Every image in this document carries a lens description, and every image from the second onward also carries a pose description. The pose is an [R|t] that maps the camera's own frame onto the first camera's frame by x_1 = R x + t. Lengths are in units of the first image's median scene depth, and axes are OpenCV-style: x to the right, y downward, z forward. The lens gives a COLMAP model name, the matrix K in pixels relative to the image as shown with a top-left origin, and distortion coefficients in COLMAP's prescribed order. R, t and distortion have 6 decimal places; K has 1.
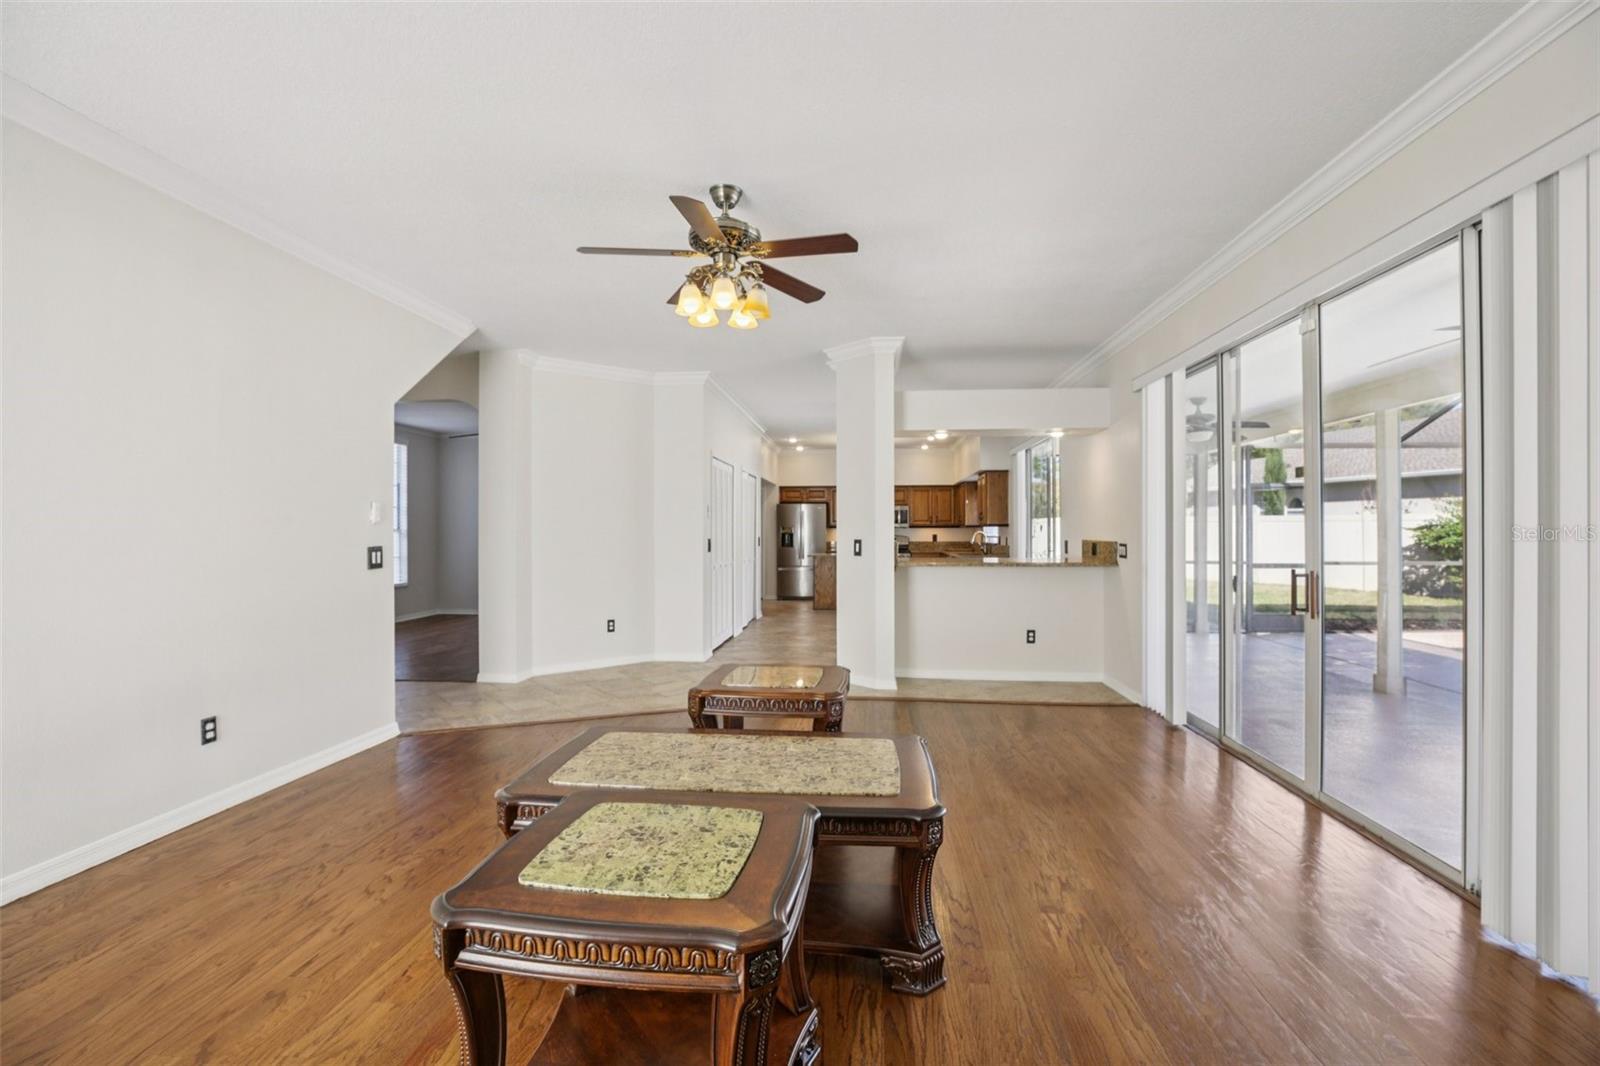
lens RADIAL K [[732.0, 0, 806.3], [0, 732.0, 525.4], [0, 0, 1]] dist [-0.045446, 0.014226]
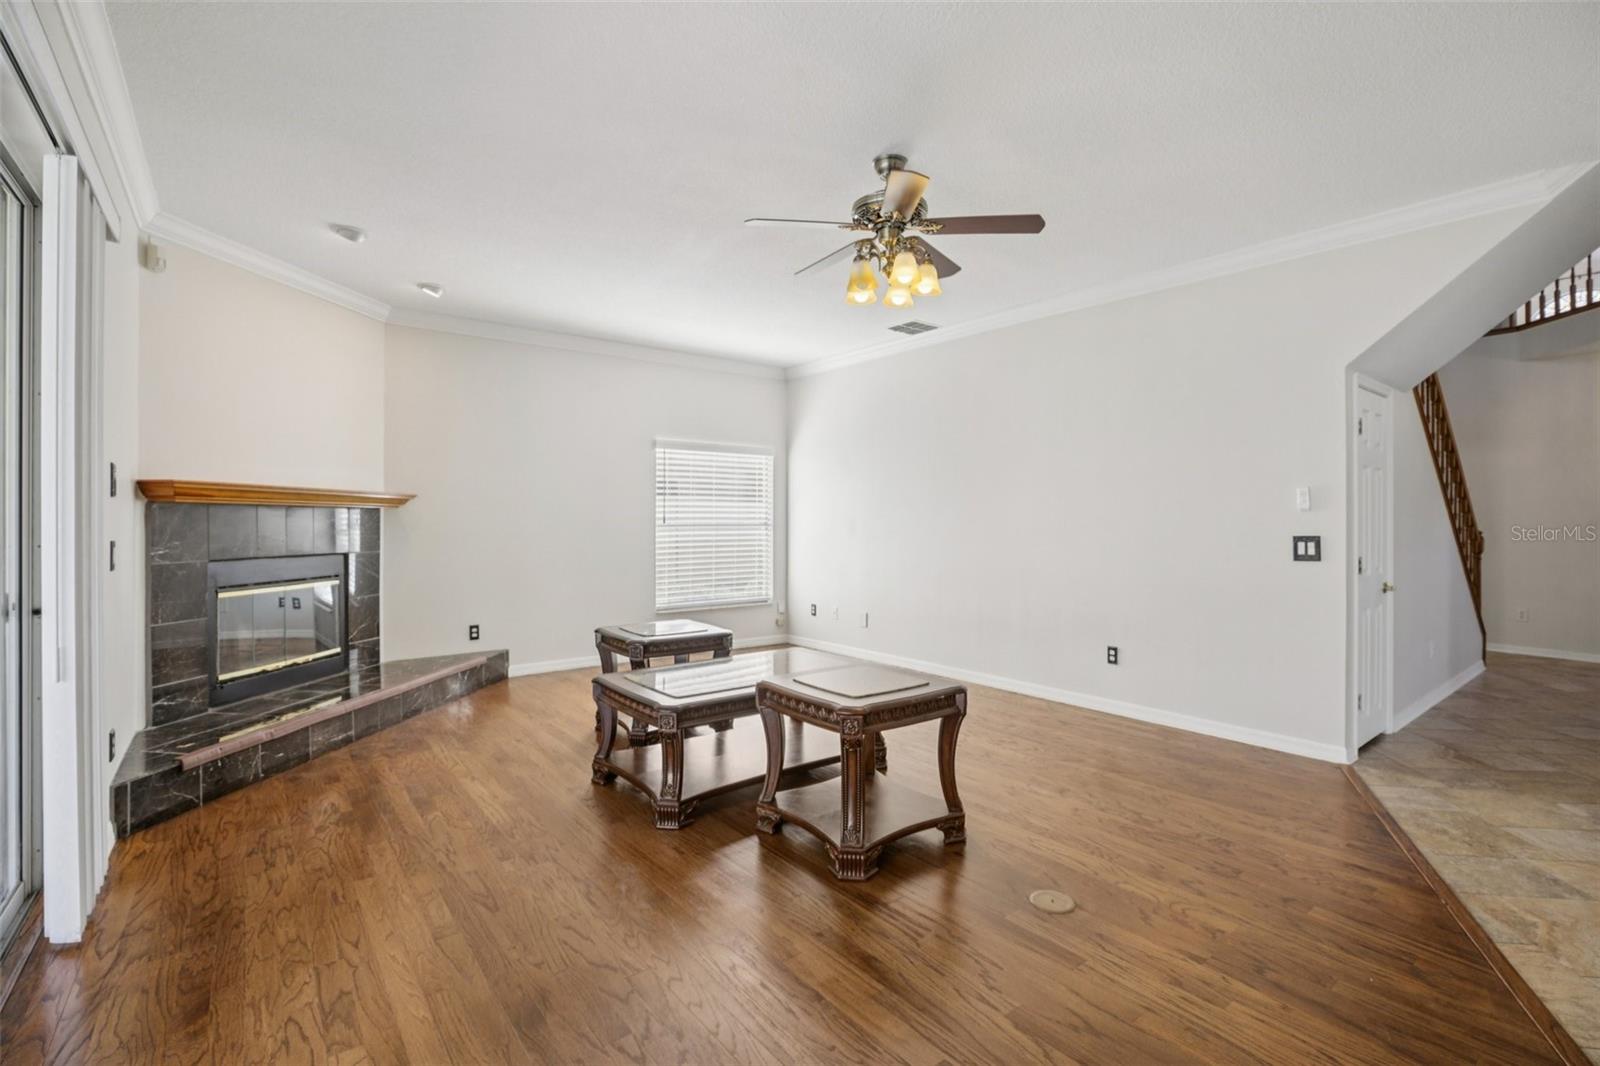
lens RADIAL K [[732.0, 0, 806.3], [0, 732.0, 525.4], [0, 0, 1]] dist [-0.045446, 0.014226]
pose [[-0.737510, 0.008798, -0.675279, 0.152991], [0.004697, 0.999958, 0.007898, 0.002137], [0.675320, 0.002653, -0.737520, 0.412205]]
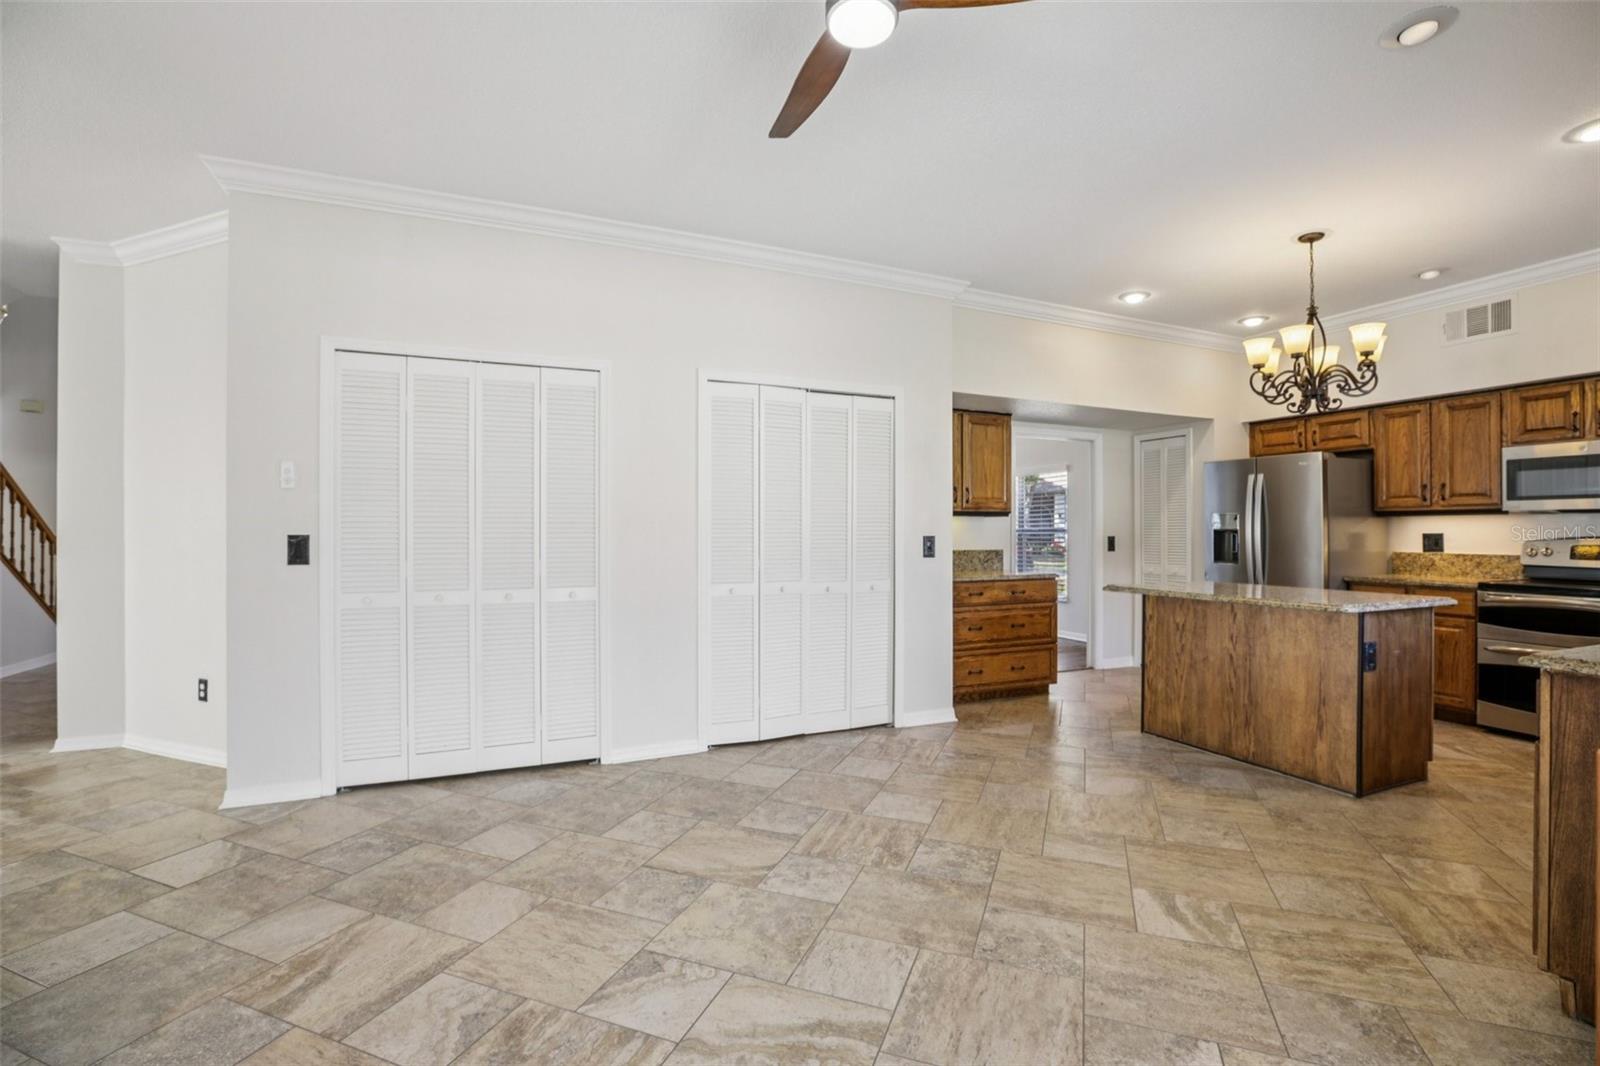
lens RADIAL K [[732.0, 0, 806.3], [0, 732.0, 525.4], [0, 0, 1]] dist [-0.045446, 0.014226]
pose [[0.486611, -0.002942, -0.873614, 0.231047], [0.002903, 0.999994, -0.001751, 0.009166], [0.873614, -0.001685, 0.486617, 0.616310]]
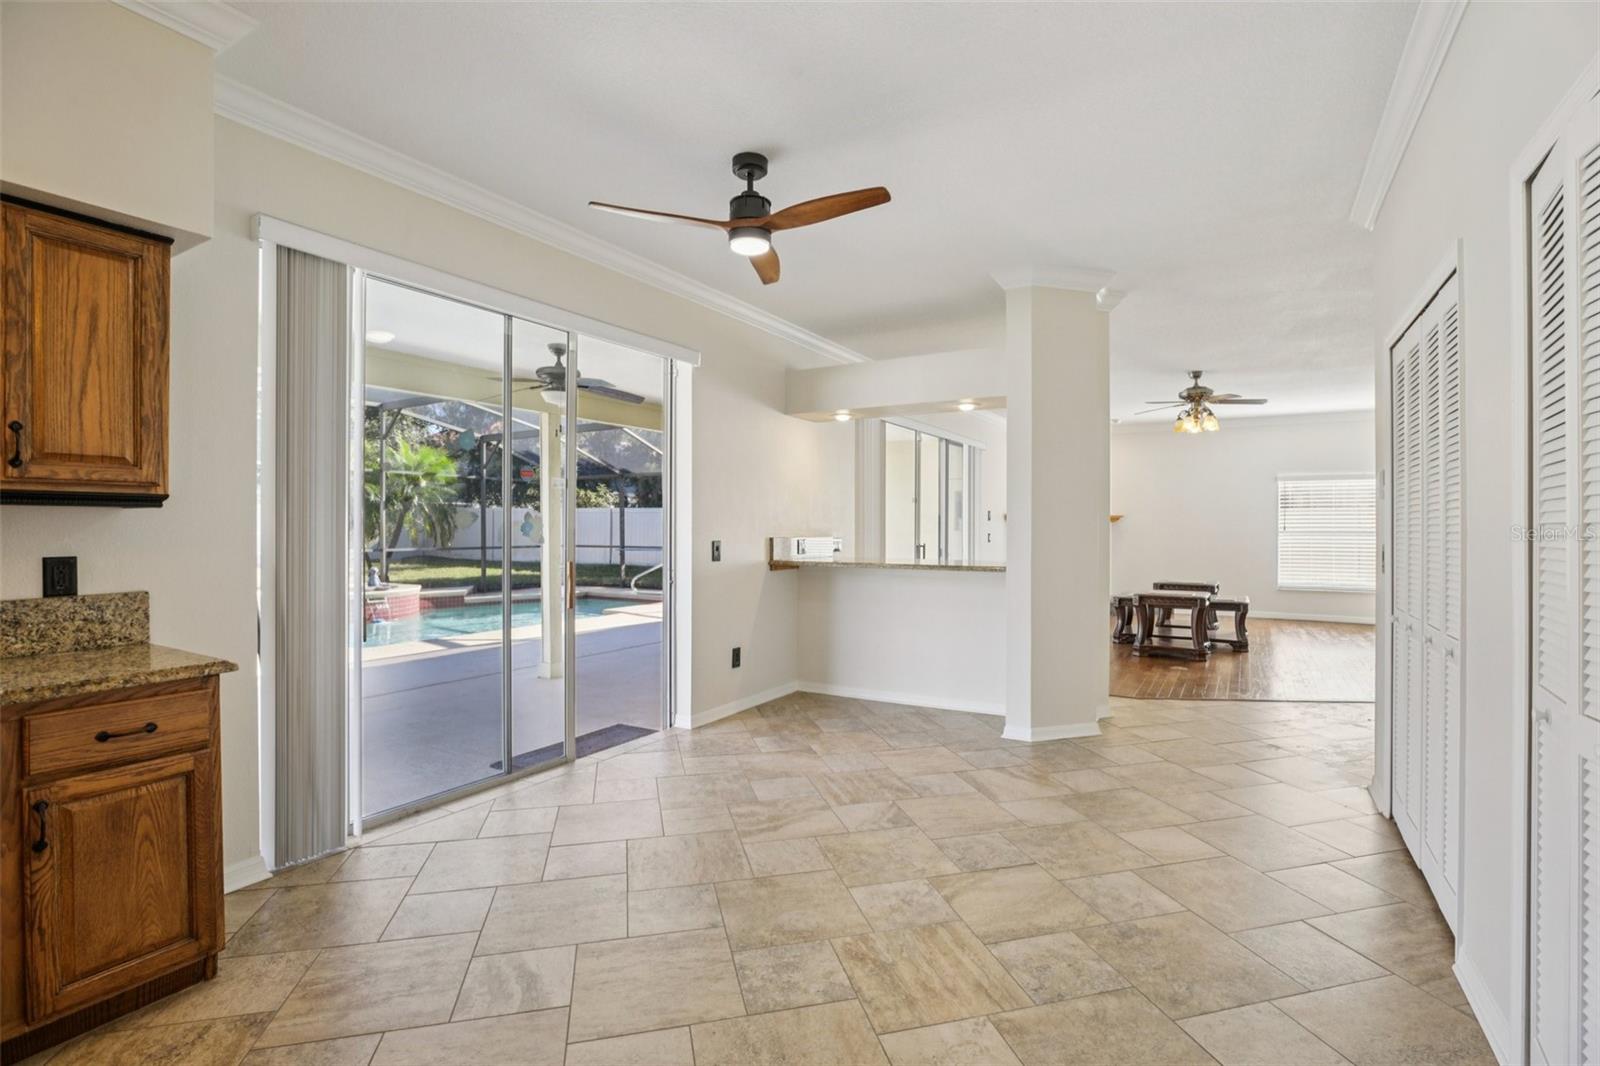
lens RADIAL K [[737.6, 0, 808.9], [0, 737.6, 529.4], [0, 0, 1]] dist [-0.045356, 0.014429]
pose [[-0.899052, 0.001343, 0.437840, -0.006771], [-0.000683, 0.999990, -0.004470, 0.007284], [-0.437841, -0.004318, -0.899042, 0.901013]]
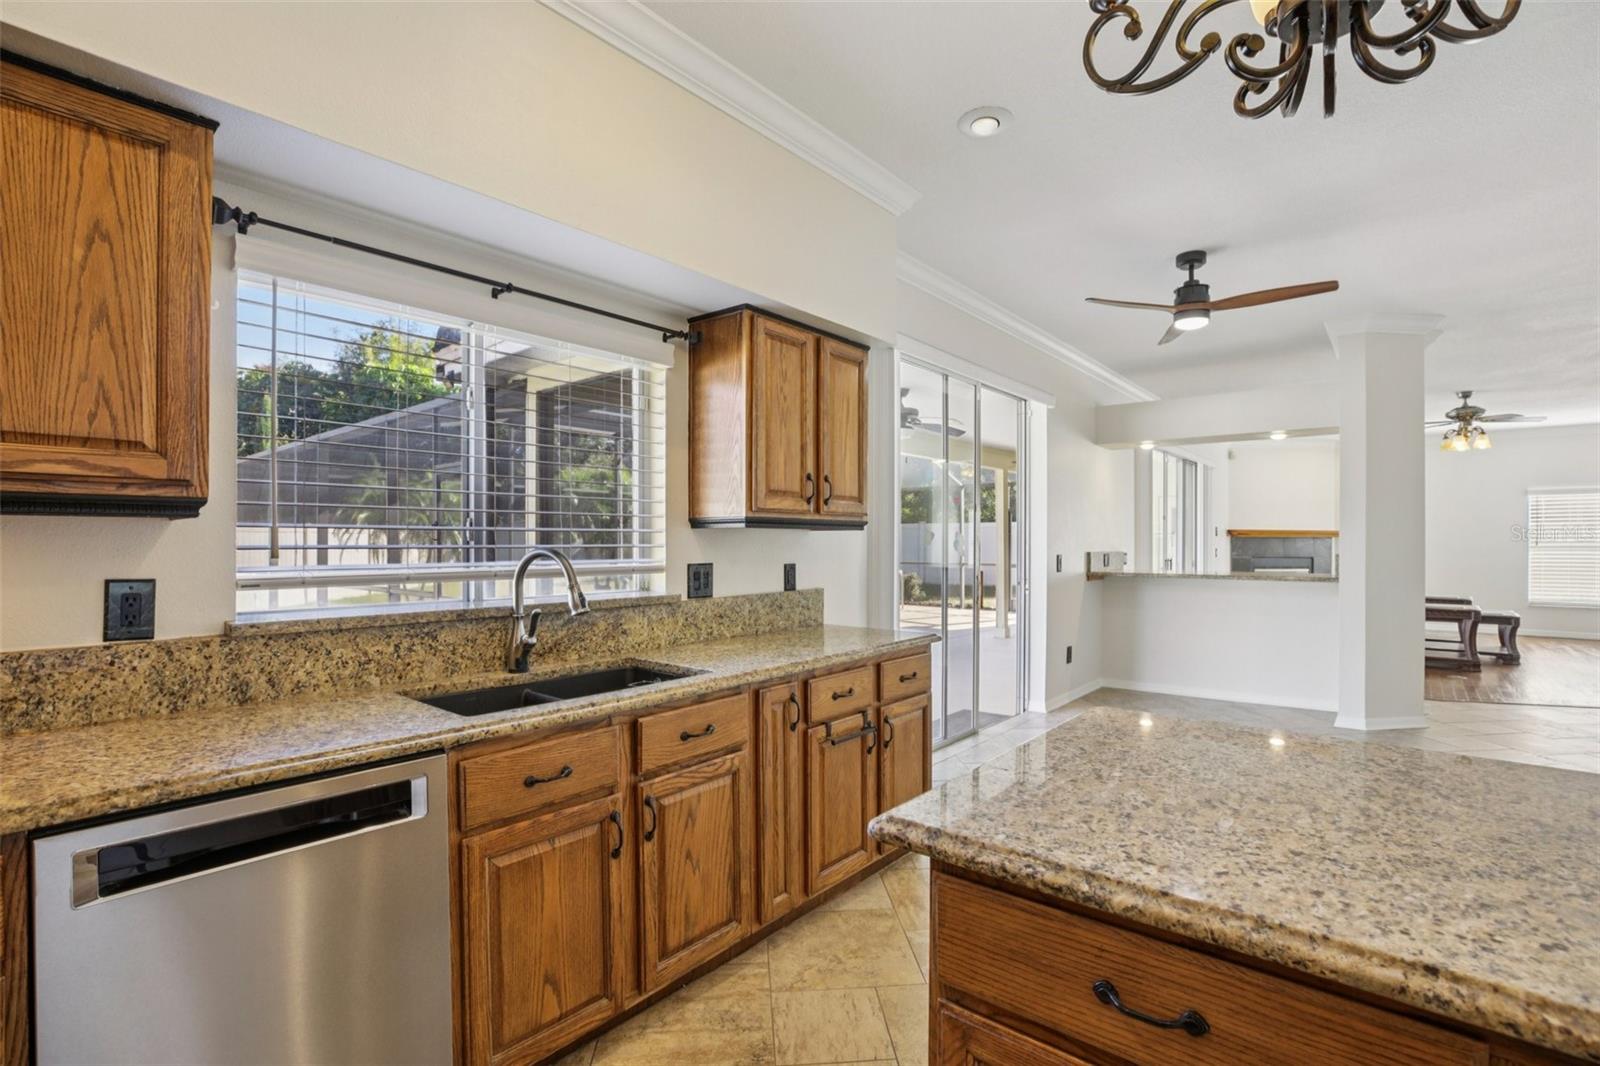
lens RADIAL K [[737.9, 0, 805.1], [0, 737.9, 545.2], [0, 0, 1]] dist [-0.044641, 0.014141]
pose [[-0.819059, 0.001015, 0.573708, 0.073970], [-0.001079, 0.999994, -0.003309, 0.007456], [-0.573708, -0.003329, -0.819053, 1.035333]]
